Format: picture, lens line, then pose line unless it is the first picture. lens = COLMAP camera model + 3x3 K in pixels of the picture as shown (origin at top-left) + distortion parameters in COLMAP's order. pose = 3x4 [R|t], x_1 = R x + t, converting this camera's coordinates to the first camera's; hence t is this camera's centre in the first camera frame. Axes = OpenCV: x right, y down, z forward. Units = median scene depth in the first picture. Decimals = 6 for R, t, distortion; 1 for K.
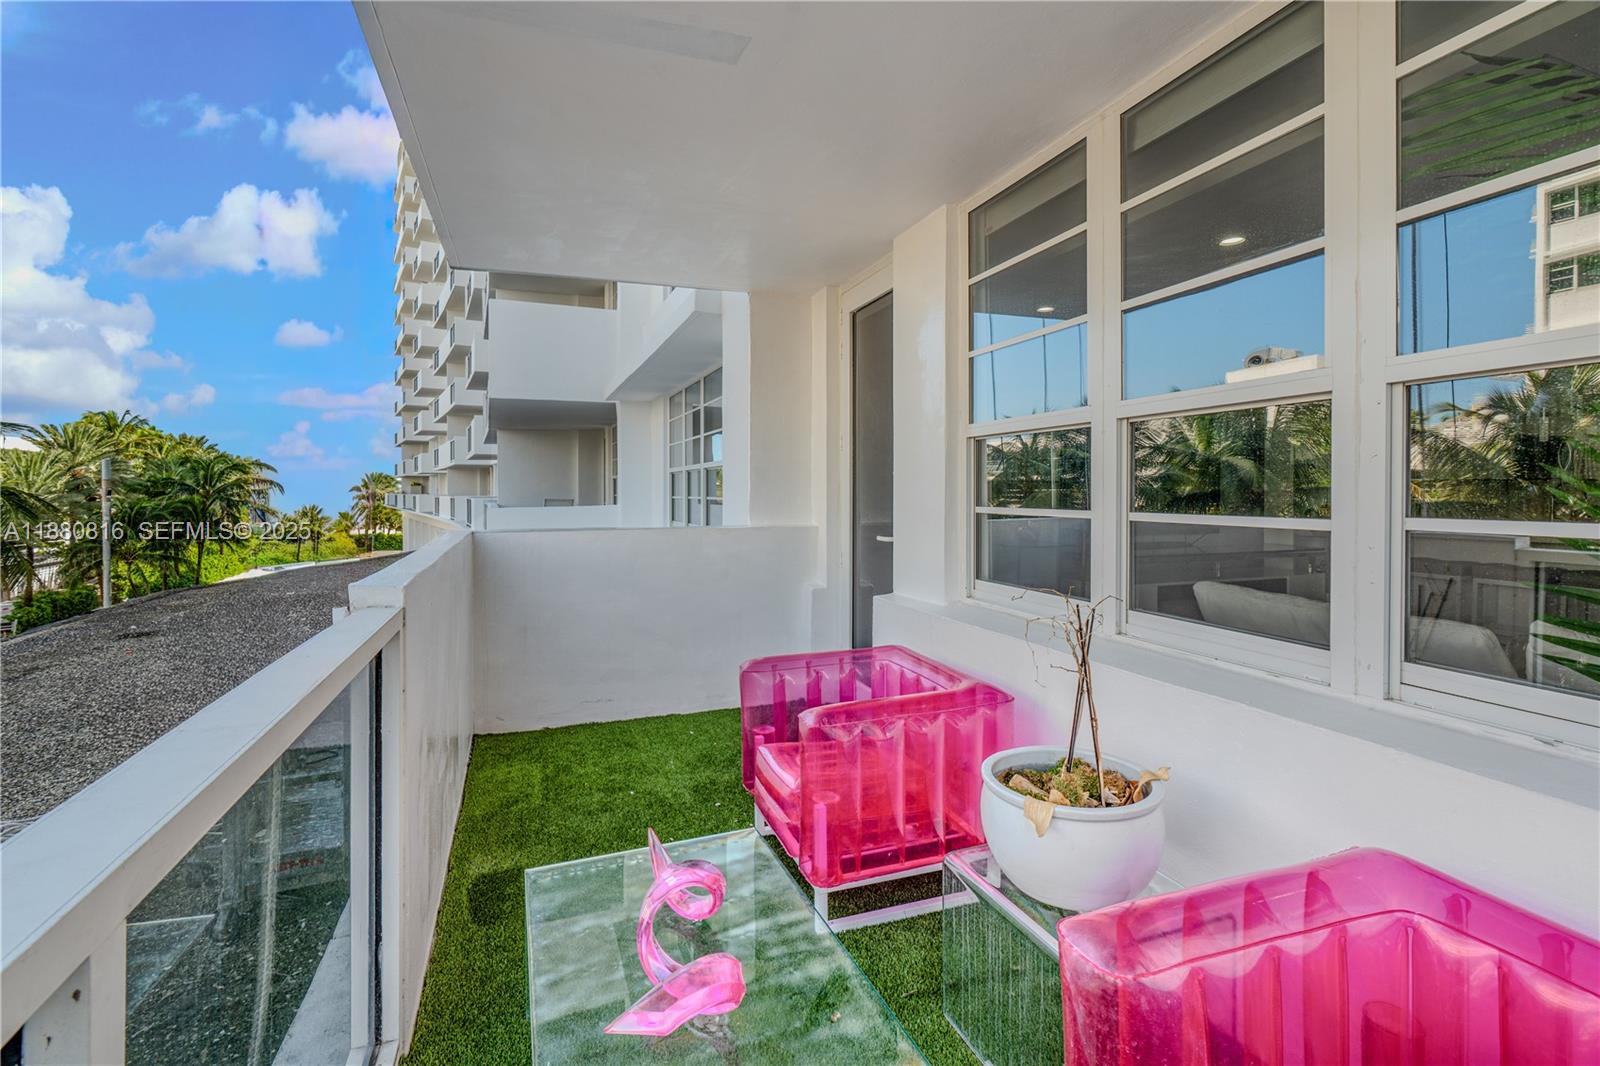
lens RADIAL K [[735.6, 0, 803.4], [0, 735.6, 491.1], [0, 0, 1]] dist [-0.006193, -0.000261]
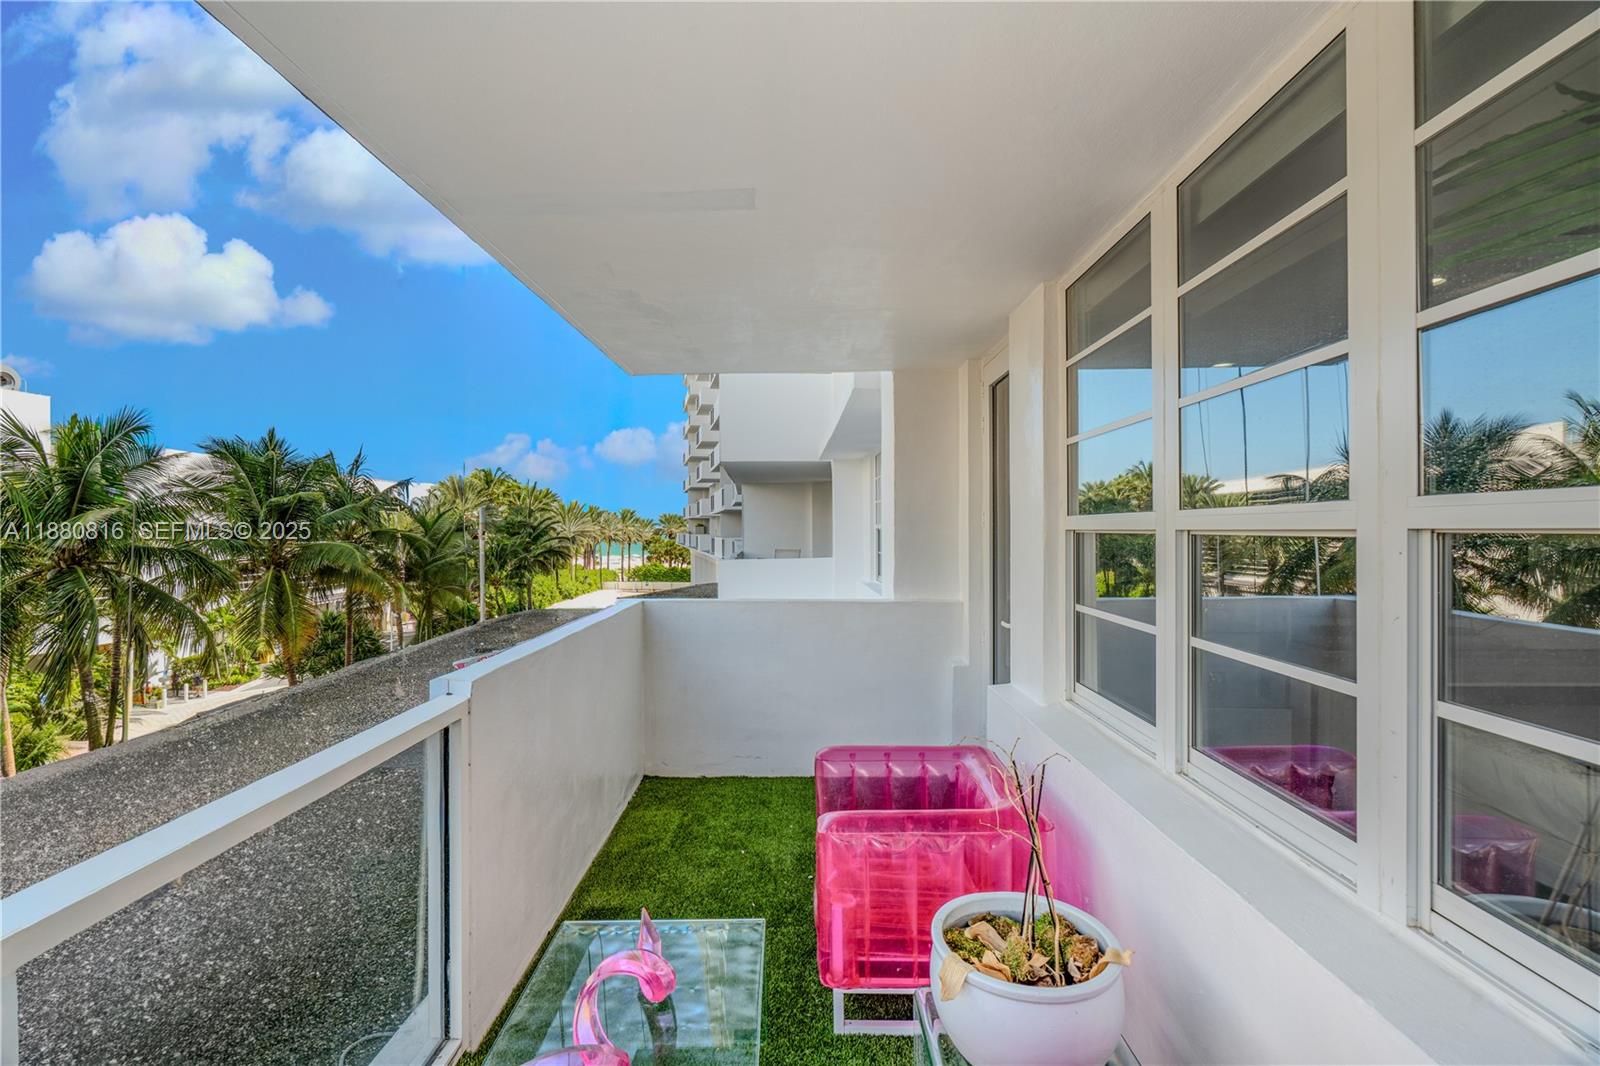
lens RADIAL K [[729.7, 0, 800.0], [0, 729.7, 526.9], [0, 0, 1]] dist [-0.000688, 0.000184]
pose [[0.932809, 0.001209, -0.360370, 0.192492], [-0.000936, 0.999999, 0.000934, -0.061767], [0.360371, -0.000534, 0.932809, 0.010445]]
